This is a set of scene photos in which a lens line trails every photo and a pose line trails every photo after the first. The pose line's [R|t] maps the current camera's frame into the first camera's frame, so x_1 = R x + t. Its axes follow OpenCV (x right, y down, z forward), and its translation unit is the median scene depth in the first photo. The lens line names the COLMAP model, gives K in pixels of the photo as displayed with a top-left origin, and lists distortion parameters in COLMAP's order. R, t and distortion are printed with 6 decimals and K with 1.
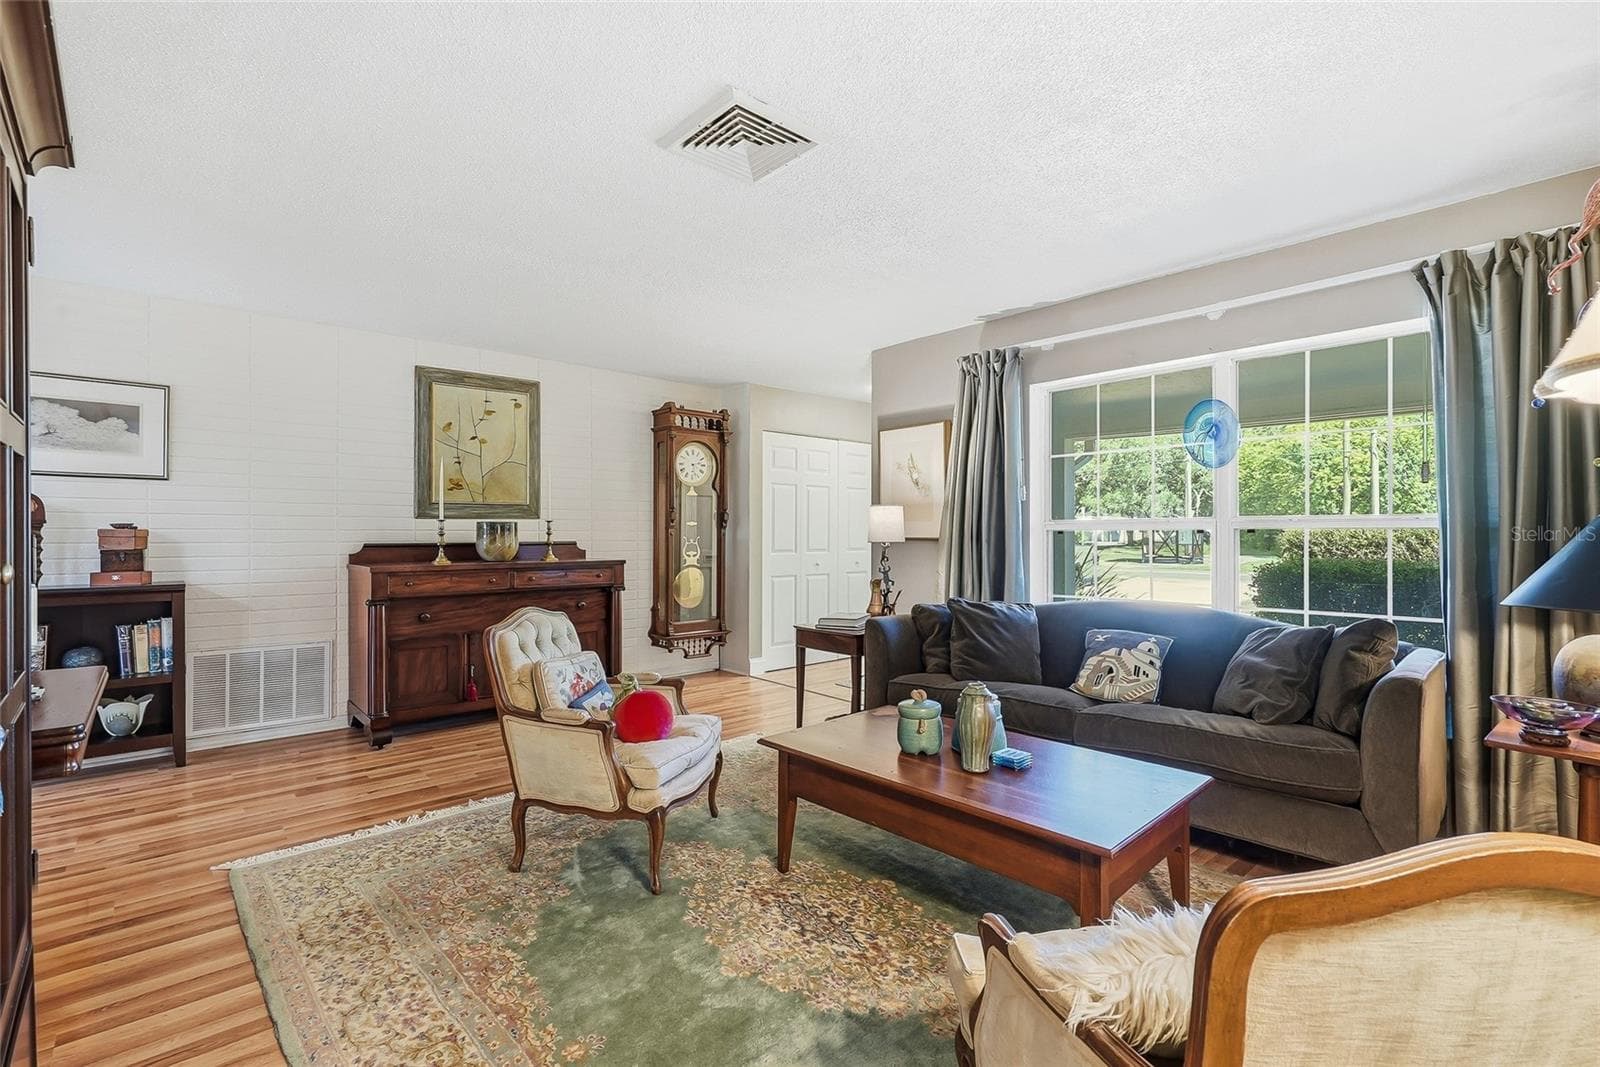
lens RADIAL K [[717.5, 0, 794.6], [0, 717.5, 535.1], [0, 0, 1]] dist [-0.009082, -0.000513]
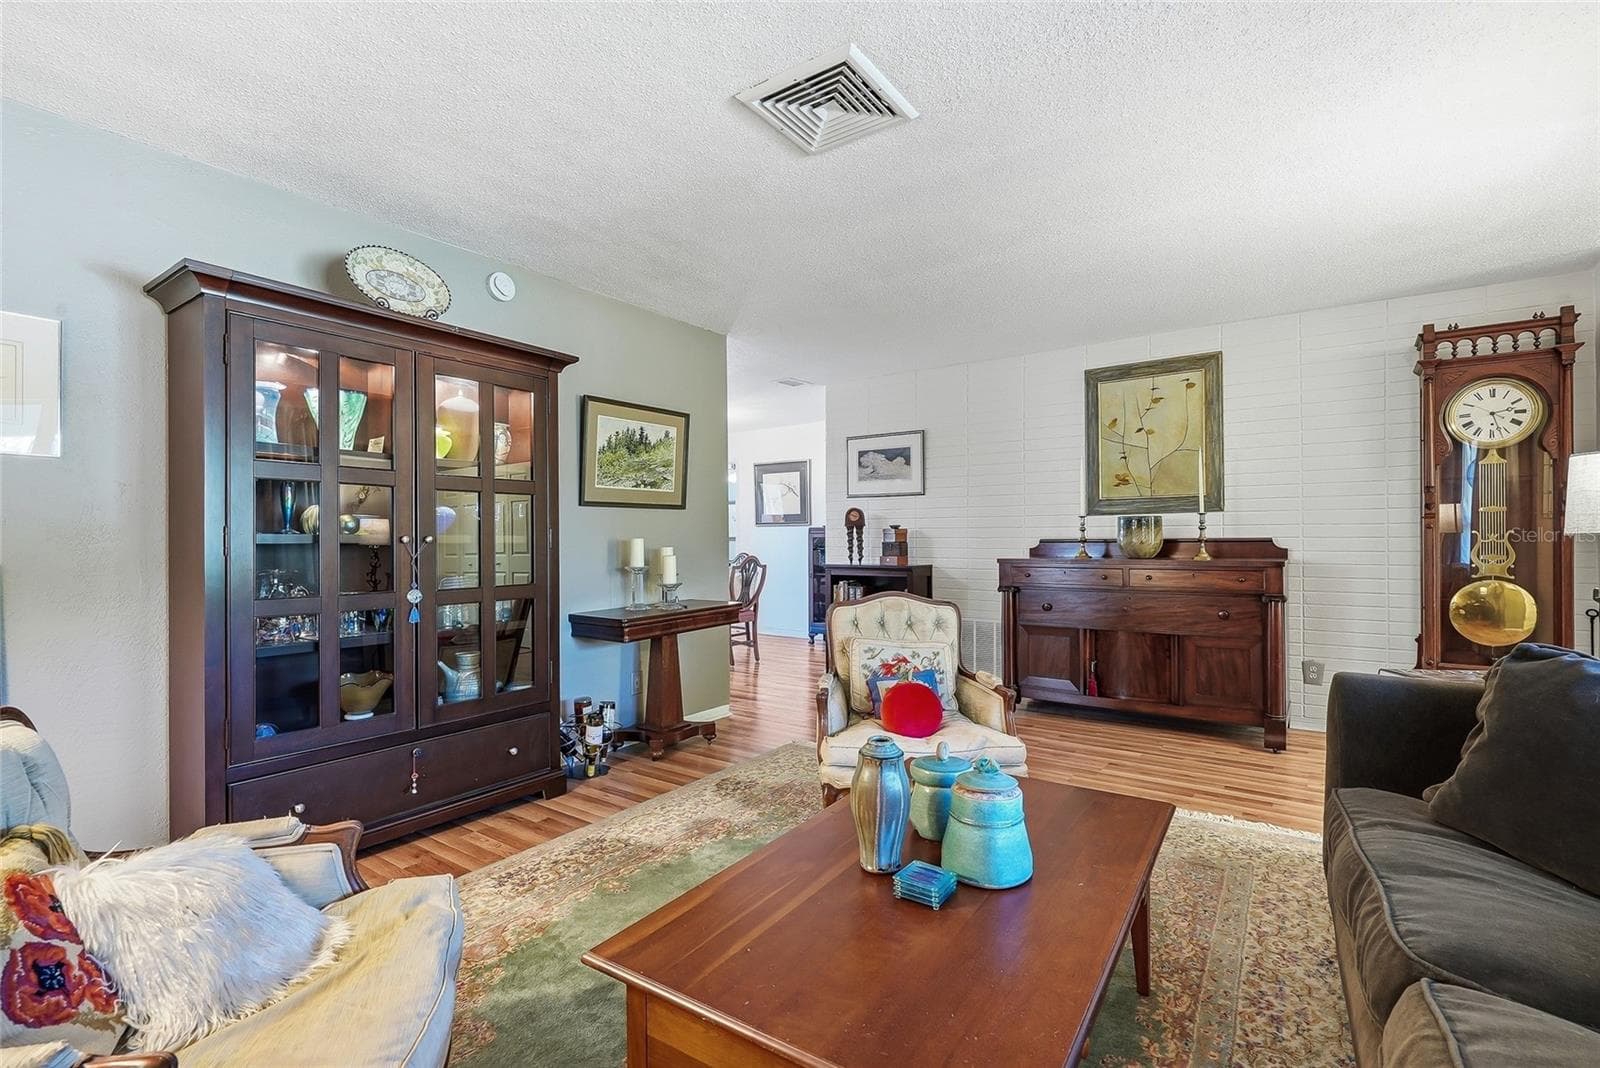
lens RADIAL K [[717.5, 0, 794.6], [0, 717.5, 535.6], [0, 0, 1]] dist [-0.009082, -0.000513]
pose [[0.209186, 0.002646, -0.977872, 0.396864], [0.010808, 0.999929, 0.005018, -0.003087], [0.977816, -0.011618, 0.209142, 0.338892]]
